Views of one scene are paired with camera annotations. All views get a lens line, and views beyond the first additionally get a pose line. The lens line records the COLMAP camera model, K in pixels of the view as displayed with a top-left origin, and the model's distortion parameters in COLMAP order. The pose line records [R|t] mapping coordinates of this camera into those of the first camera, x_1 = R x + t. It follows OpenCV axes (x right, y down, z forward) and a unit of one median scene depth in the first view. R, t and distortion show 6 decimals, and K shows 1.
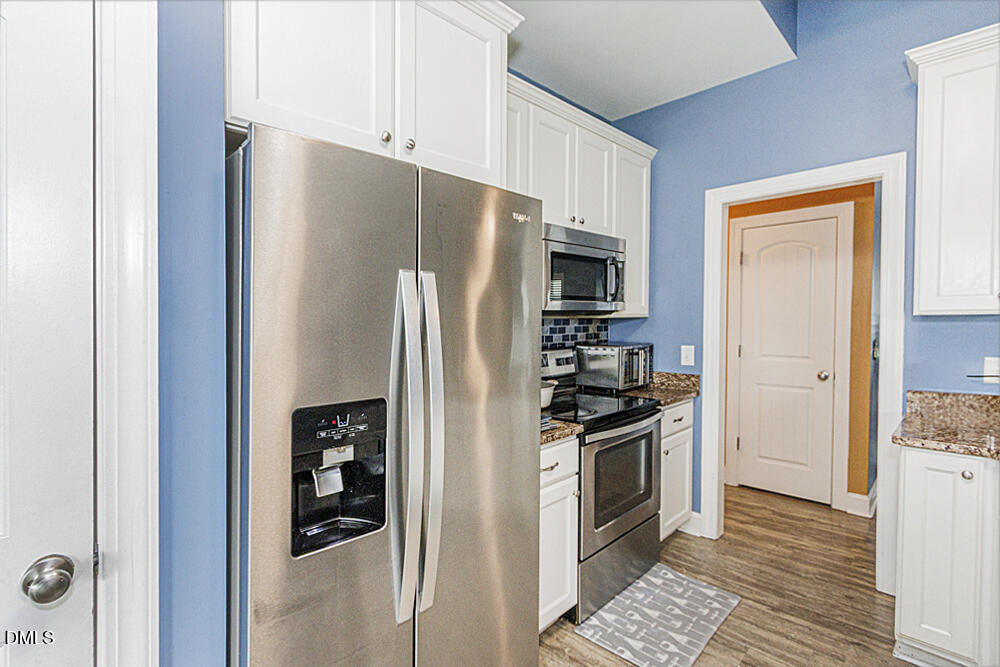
lens RADIAL K [[478.5, 0, 498.2], [0, 478.5, 328.3], [0, 0, 1]] dist [0.009473, 0.000188]
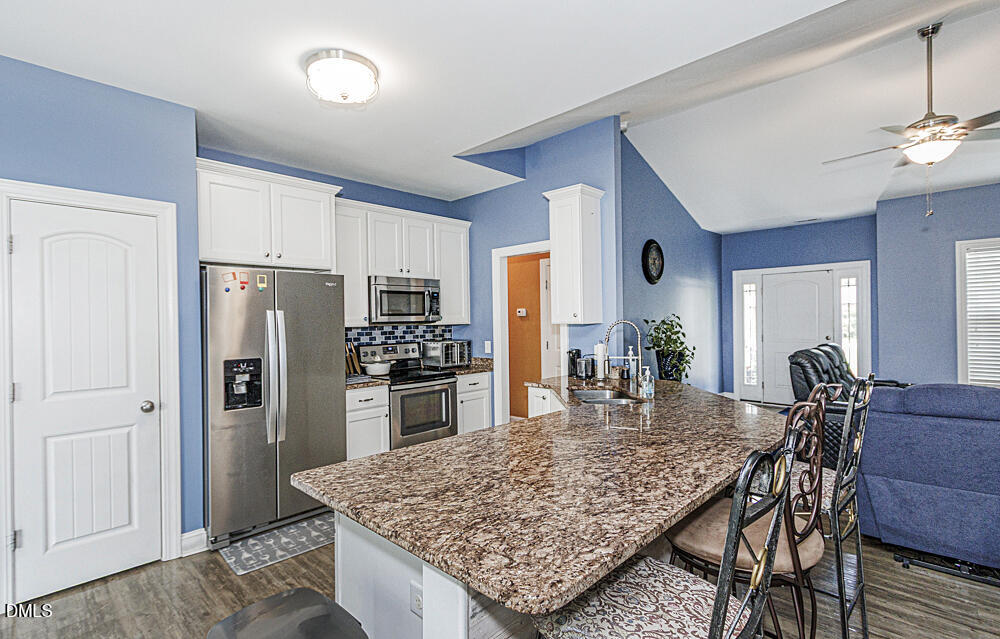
lens RADIAL K [[470.4, 0, 488.2], [0, 470.4, 320.3], [0, 0, 1]] dist [0.003796, 0.000365]
pose [[0.999959, -0.003256, -0.008400, 0.428863], [0.003089, 0.999801, -0.019720, -0.004173], [0.008463, 0.019693, 0.999770, -0.663996]]
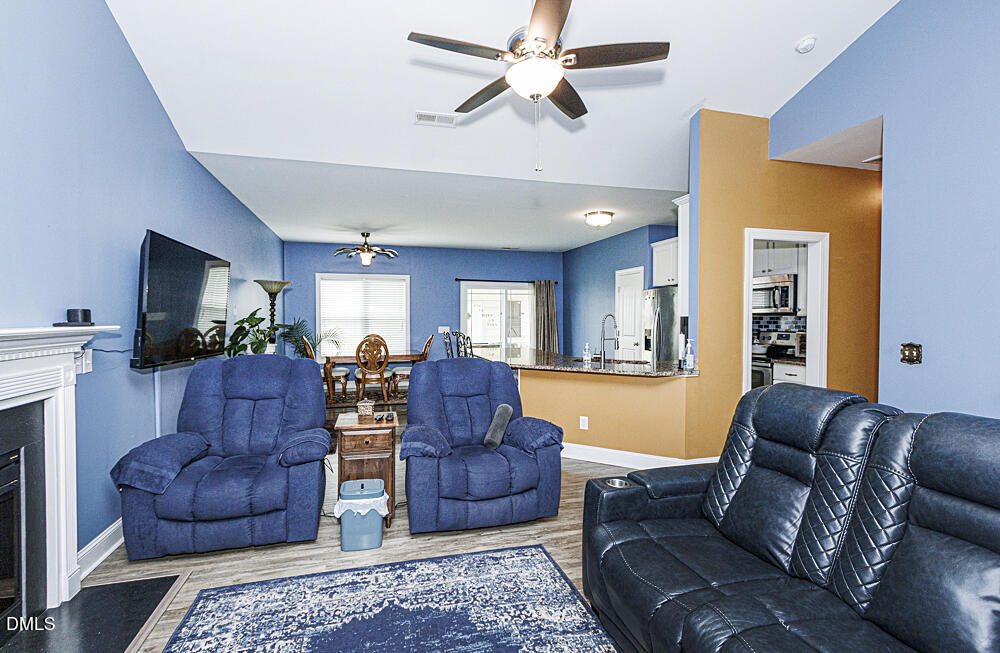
lens RADIAL K [[453.1, 0, 494.4], [0, 453.1, 324.7], [0, 0, 1]] dist [0.001157, 0.000066]
pose [[-0.504503, 0.026727, -0.862996, 2.261473], [-0.011892, 0.999211, 0.037897, -0.039782], [0.863328, 0.029382, -0.503787, 0.860886]]
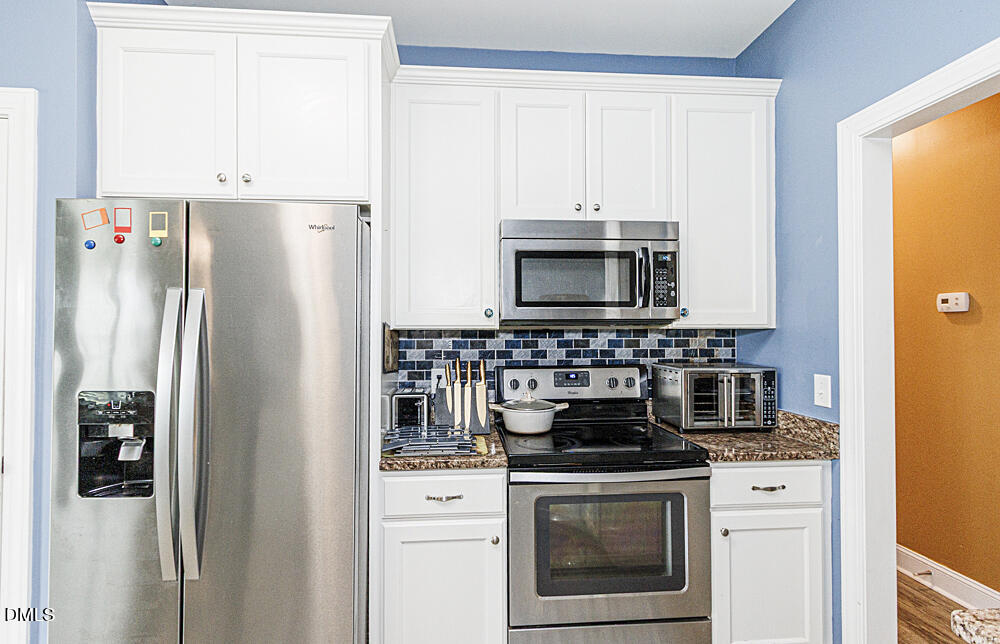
lens RADIAL K [[469.9, 0, 490.1], [0, 469.9, 322.8], [0, 0, 1]] dist [0.003666, 0.000234]
pose [[0.753237, 0.002776, -0.657743, 0.492615], [-0.021151, 0.999576, -0.020003, -0.010399], [0.657409, 0.028979, 0.752977, 0.263374]]
